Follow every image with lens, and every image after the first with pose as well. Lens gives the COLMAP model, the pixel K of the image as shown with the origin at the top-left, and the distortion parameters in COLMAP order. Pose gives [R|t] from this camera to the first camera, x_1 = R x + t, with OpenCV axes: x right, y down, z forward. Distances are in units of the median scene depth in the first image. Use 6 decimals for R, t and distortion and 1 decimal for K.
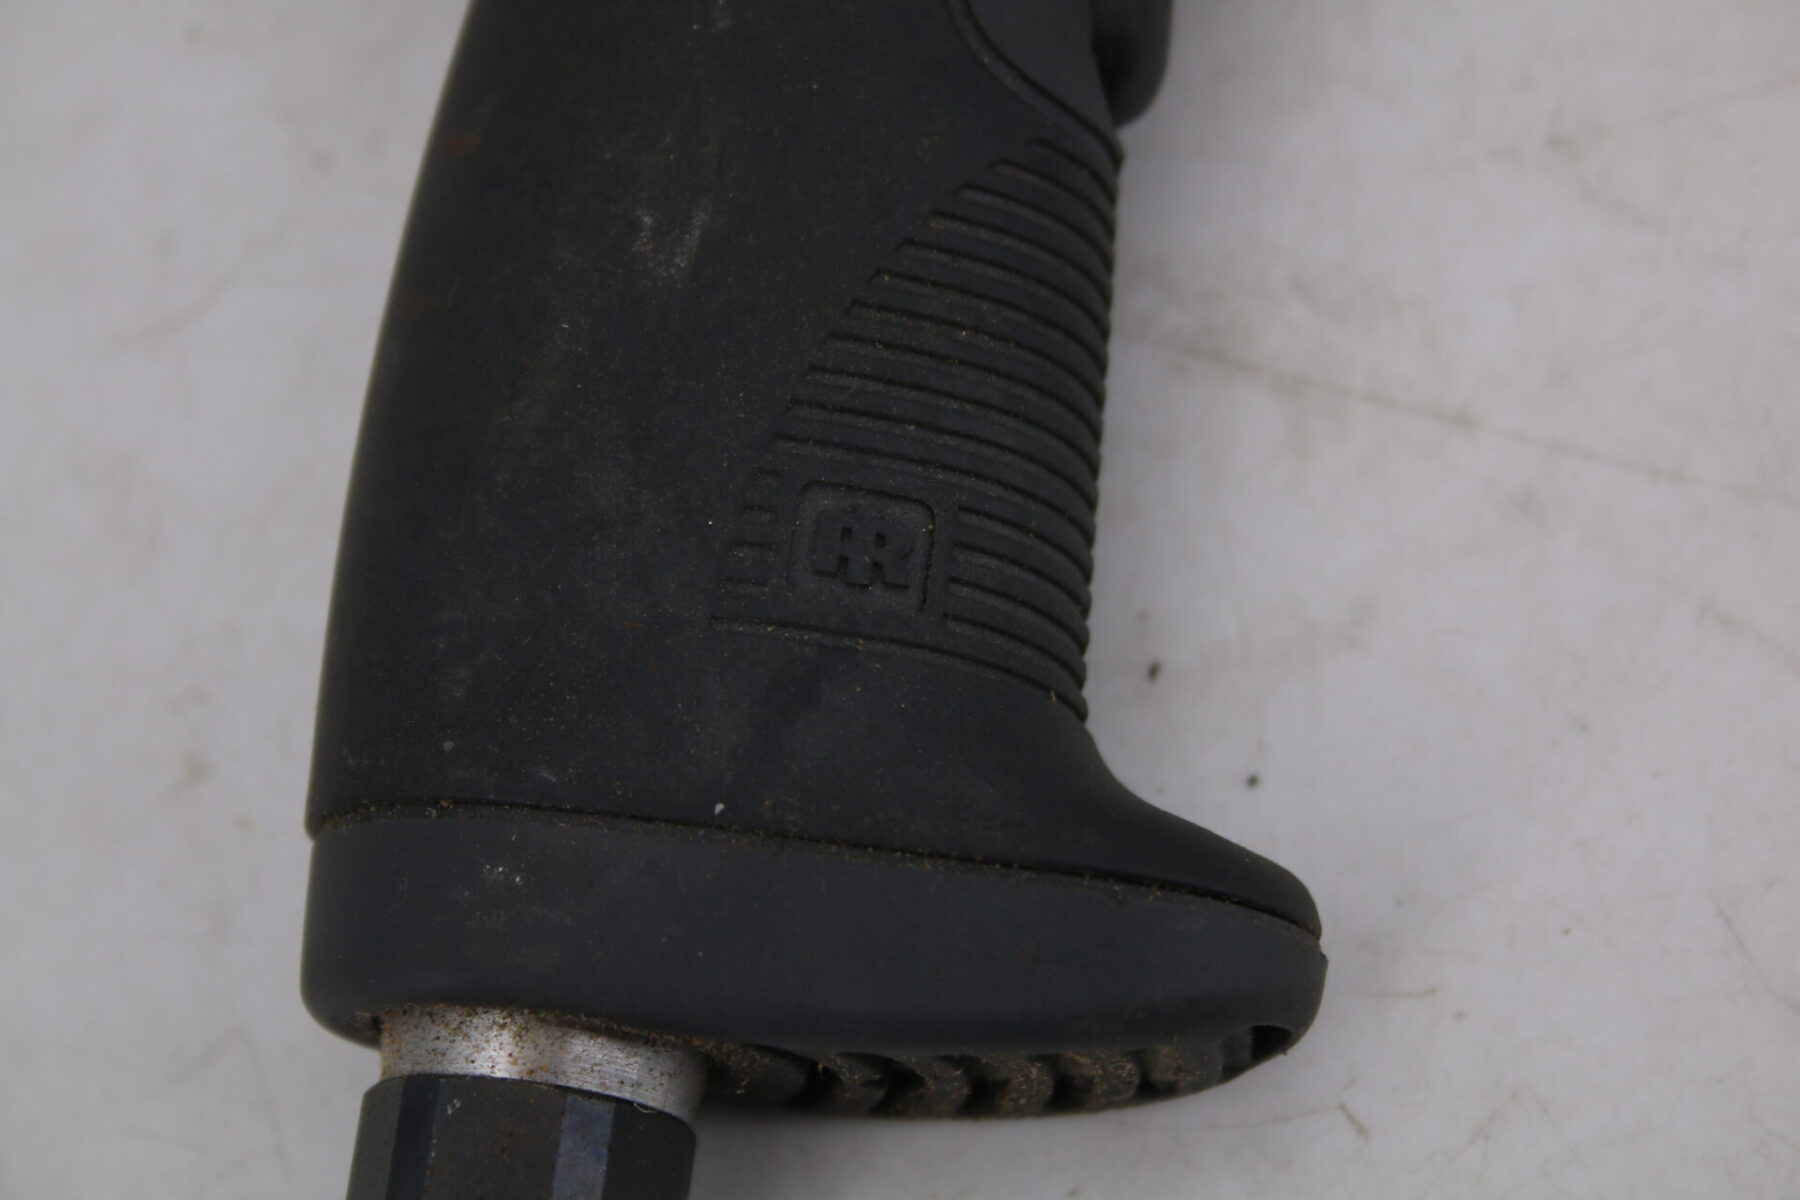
lens RADIAL K [[4076.8, 0, 900.0], [0, 4076.8, 600.0], [0, 0, 1]] dist [0.046927, 0.074151]
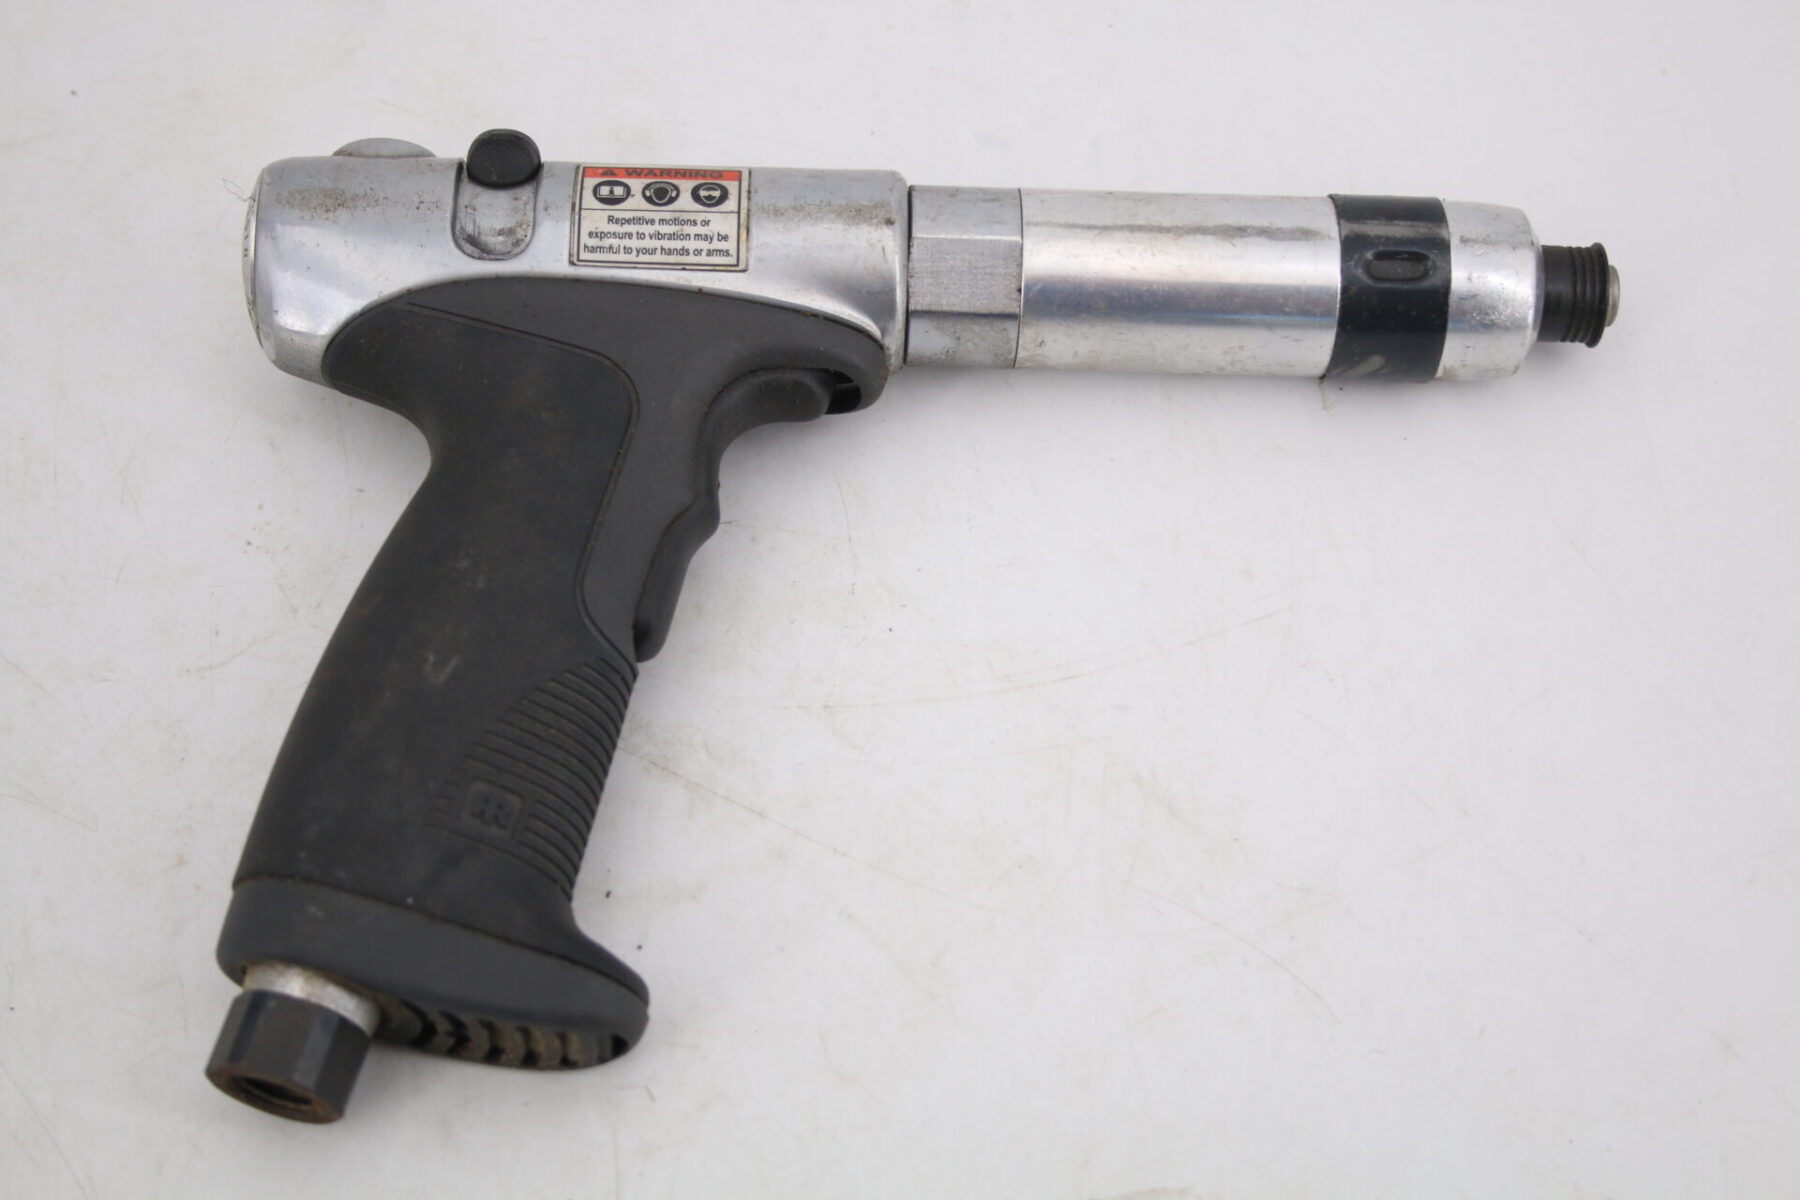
lens RADIAL K [[2782.0, 0, 900.0], [0, 2782.0, 600.0], [0, 0, 1]] dist [-0.009635, -0.105262]
pose [[0.975425, 0.200412, 0.091548, 0.049350], [-0.183744, 0.969201, -0.163973, 0.090181], [-0.121590, 0.143122, 0.982208, -0.636291]]
